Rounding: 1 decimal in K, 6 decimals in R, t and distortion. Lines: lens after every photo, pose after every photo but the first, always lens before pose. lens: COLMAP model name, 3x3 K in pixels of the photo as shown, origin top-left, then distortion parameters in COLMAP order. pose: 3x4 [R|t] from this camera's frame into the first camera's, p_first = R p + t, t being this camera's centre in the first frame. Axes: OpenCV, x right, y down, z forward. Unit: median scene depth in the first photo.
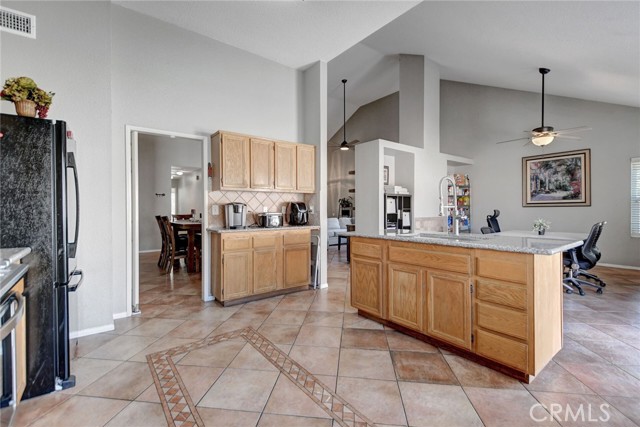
lens RADIAL K [[281.9, 0, 318.7], [0, 281.9, 210.1], [0, 0, 1]] dist [0.011315, -0.009504]
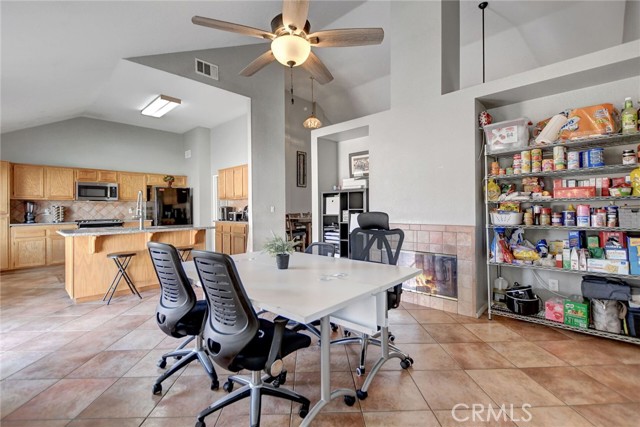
lens RADIAL K [[281.9, 0, 318.7], [0, 281.9, 210.1], [0, 0, 1]] dist [0.011315, -0.009504]
pose [[0.151433, 0.002248, -0.988465, 2.273502], [0.002838, 0.999992, 0.002709, -0.008808], [0.988463, -0.003216, 0.151425, 1.871020]]
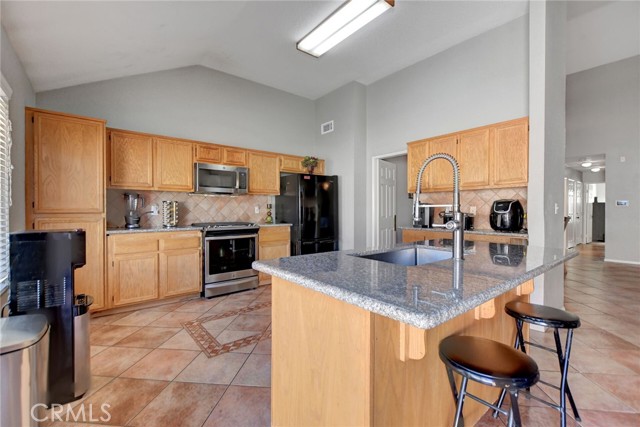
lens RADIAL K [[277.6, 0, 320.0], [0, 277.6, 213.5], [0, 0, 1]] dist [0.011057, -0.000395]
pose [[0.017463, 0.012589, -0.999768, 1.086710], [-0.004453, 0.999912, 0.012513, 0.000618], [0.999838, 0.004233, 0.017518, 0.829133]]
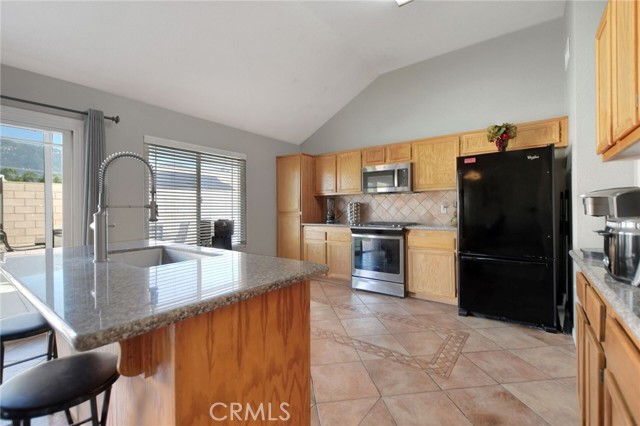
lens RADIAL K [[281.9, 0, 318.7], [0, 281.9, 209.6], [0, 0, 1]] dist [0.011315, -0.009504]
pose [[-0.964988, 0.004290, -0.262260, 0.264265], [0.003845, 0.999990, 0.002211, -0.000915], [0.262267, 0.001125, -0.964995, 1.778504]]
